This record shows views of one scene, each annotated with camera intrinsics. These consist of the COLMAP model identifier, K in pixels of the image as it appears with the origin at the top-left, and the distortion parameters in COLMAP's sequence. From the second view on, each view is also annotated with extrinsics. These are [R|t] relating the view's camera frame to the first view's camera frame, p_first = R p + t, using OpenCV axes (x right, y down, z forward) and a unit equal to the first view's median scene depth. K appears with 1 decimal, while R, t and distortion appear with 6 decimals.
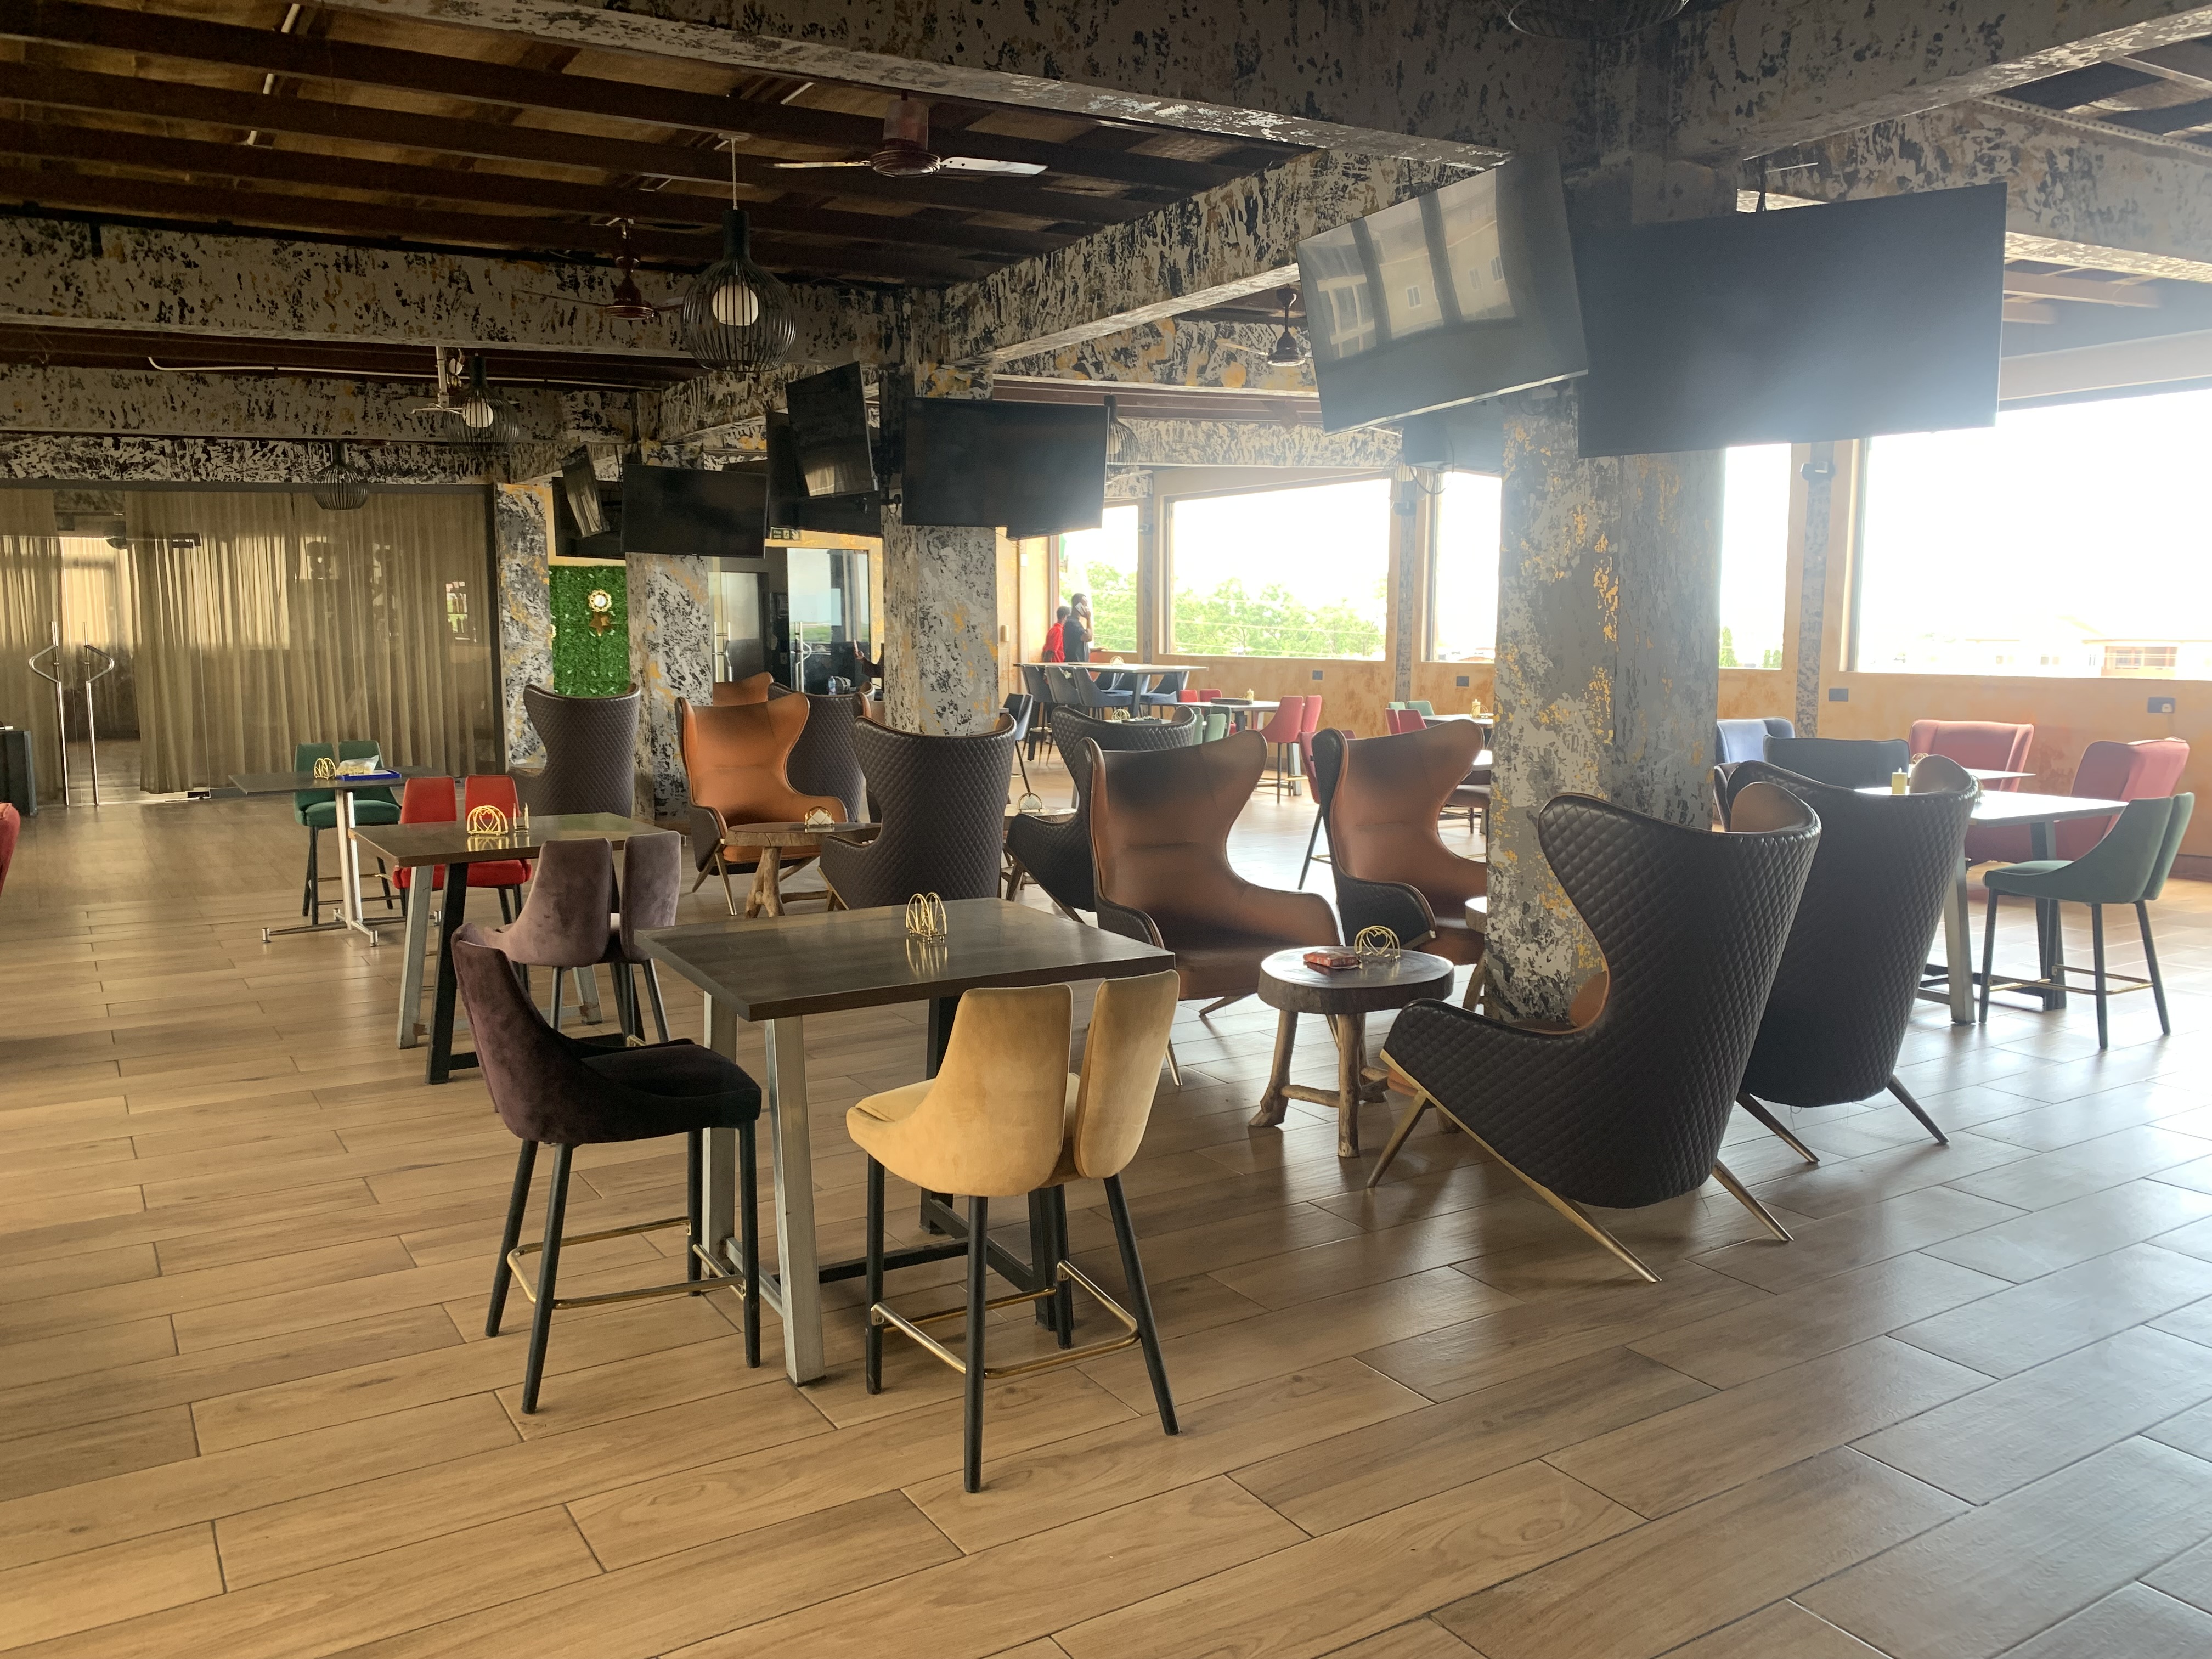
lens RADIAL K [[1667.1, 0, 1106.0], [0, 1667.1, 829.5], [0, 0, 1]] dist [0.012464, 0.006865]
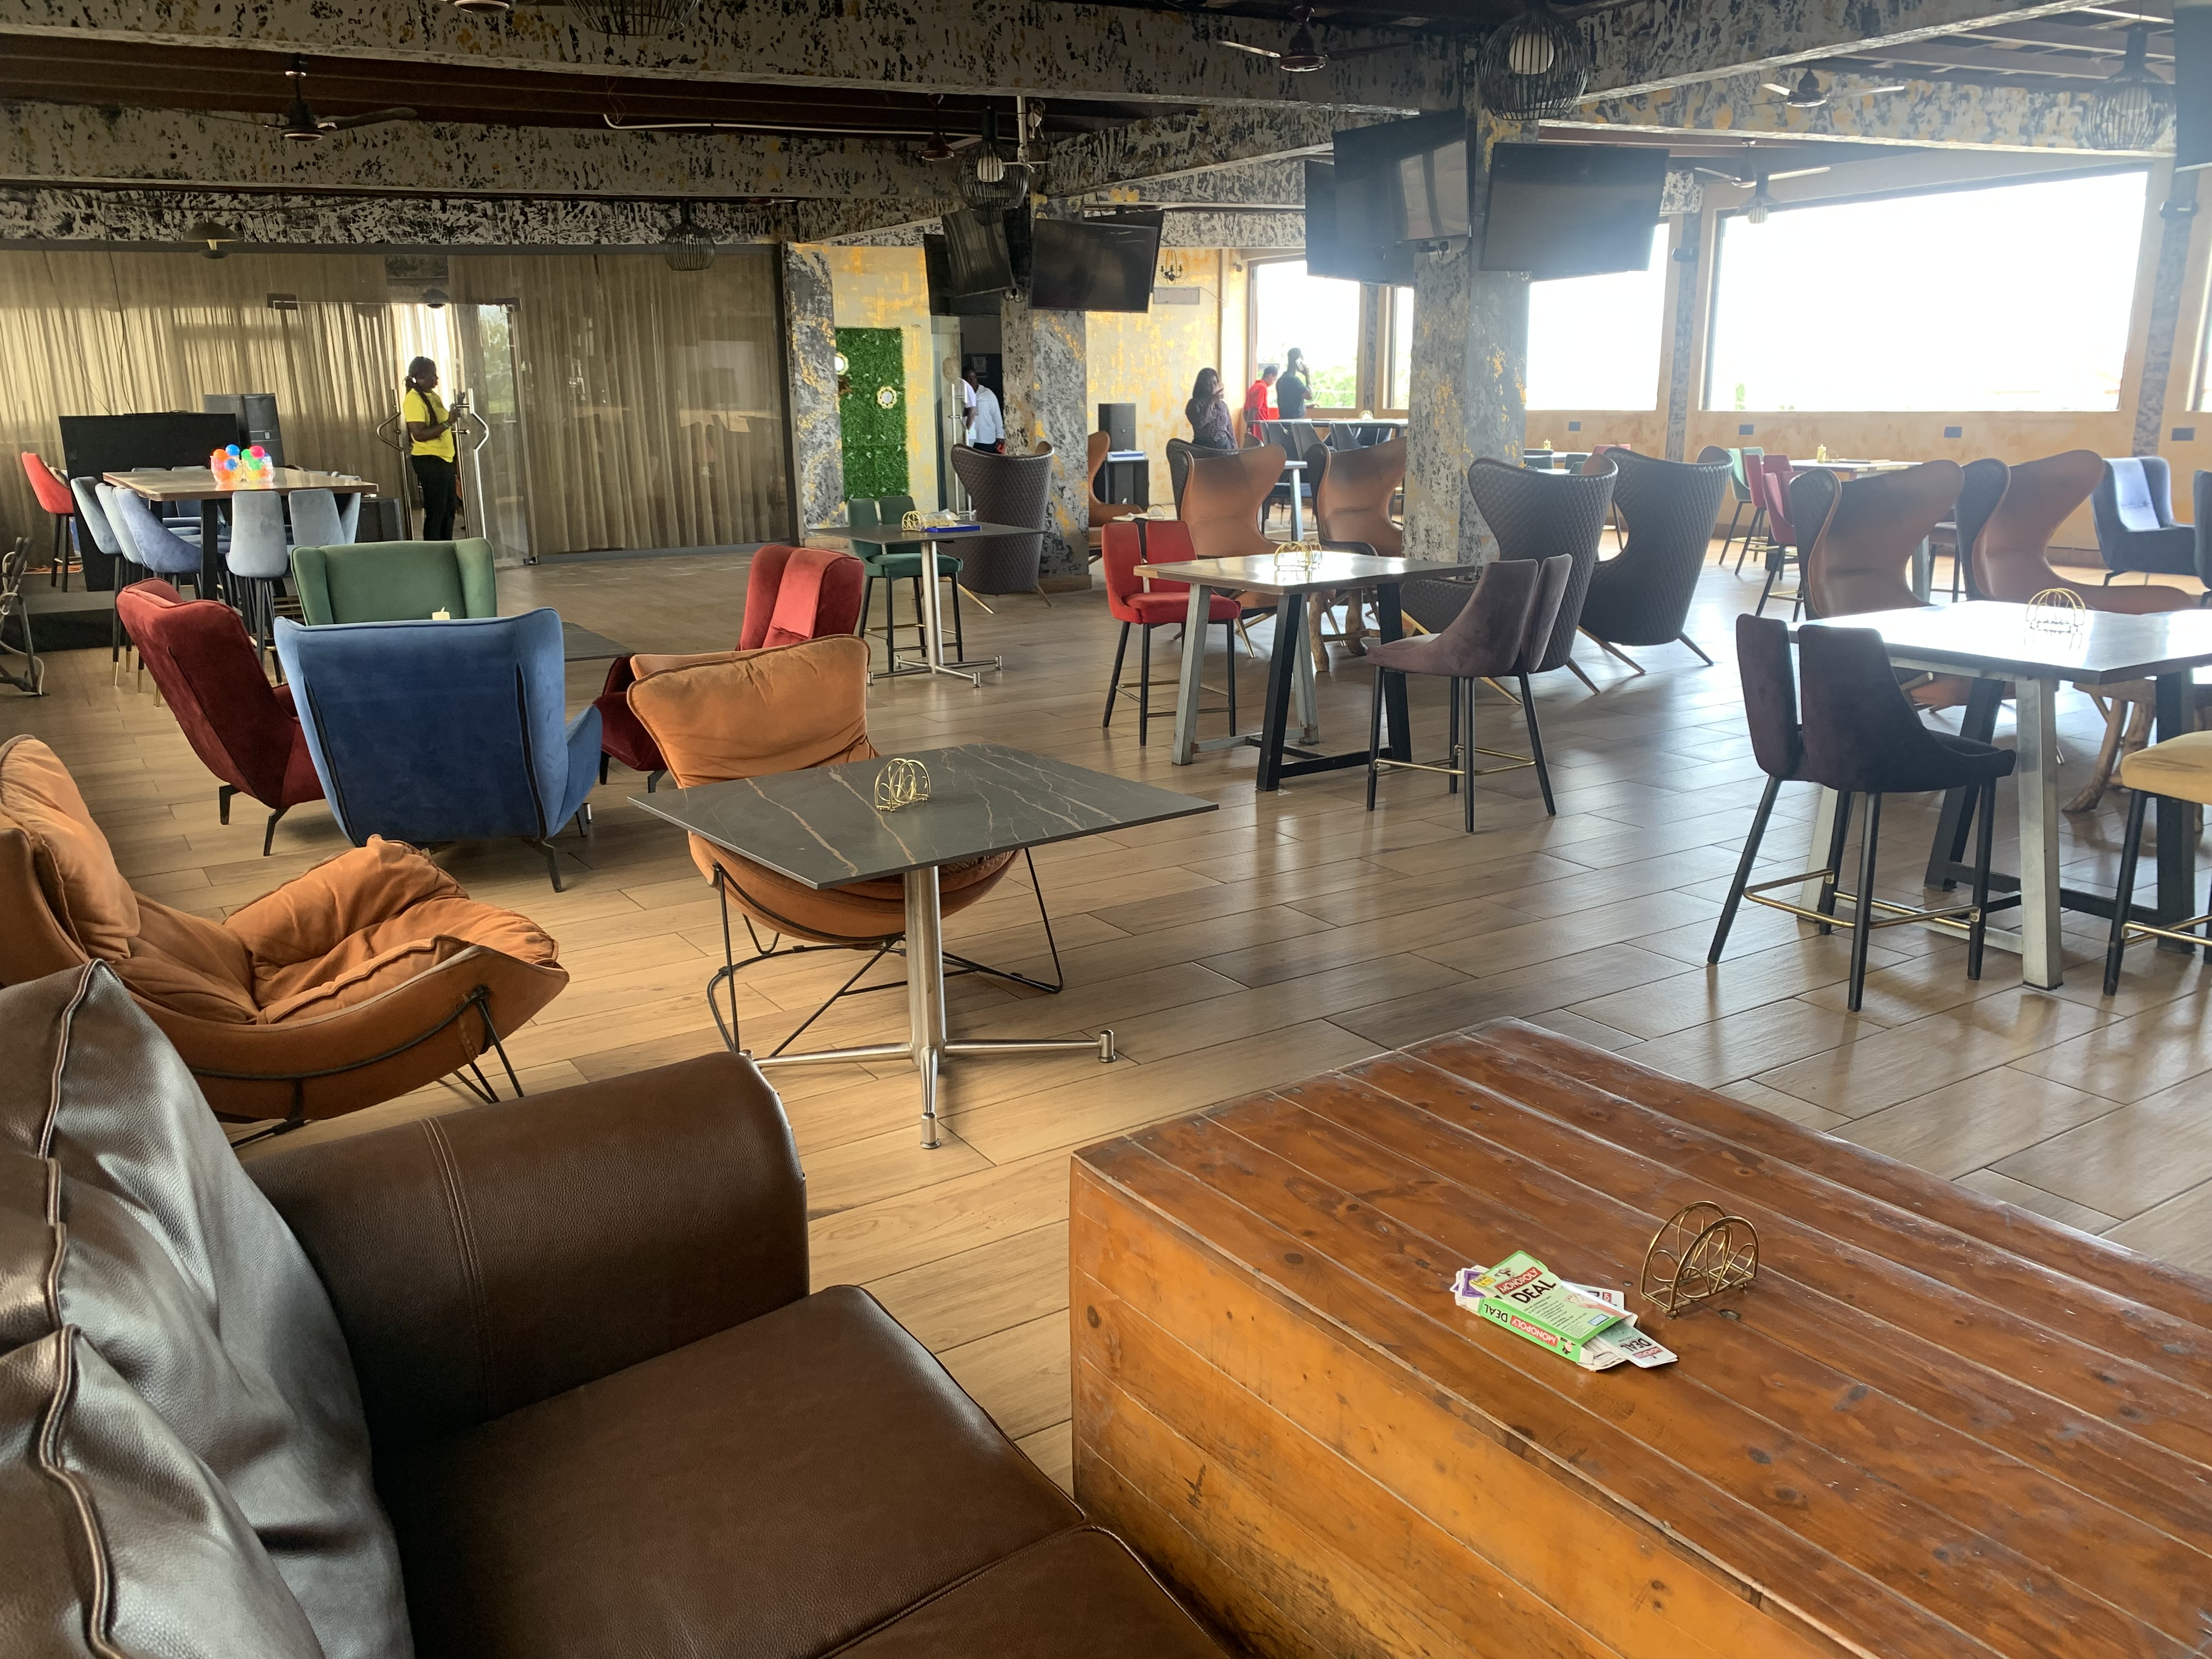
lens RADIAL K [[1664.9, 0, 1106.0], [0, 1664.9, 829.5], [0, 0, 1]] dist [0.031995, -0.039118]
pose [[0.999813, -0.017096, 0.009048, -0.267664], [0.015723, 0.990773, 0.134620, 0.012957], [-0.011266, -0.134452, 0.990856, -0.057408]]
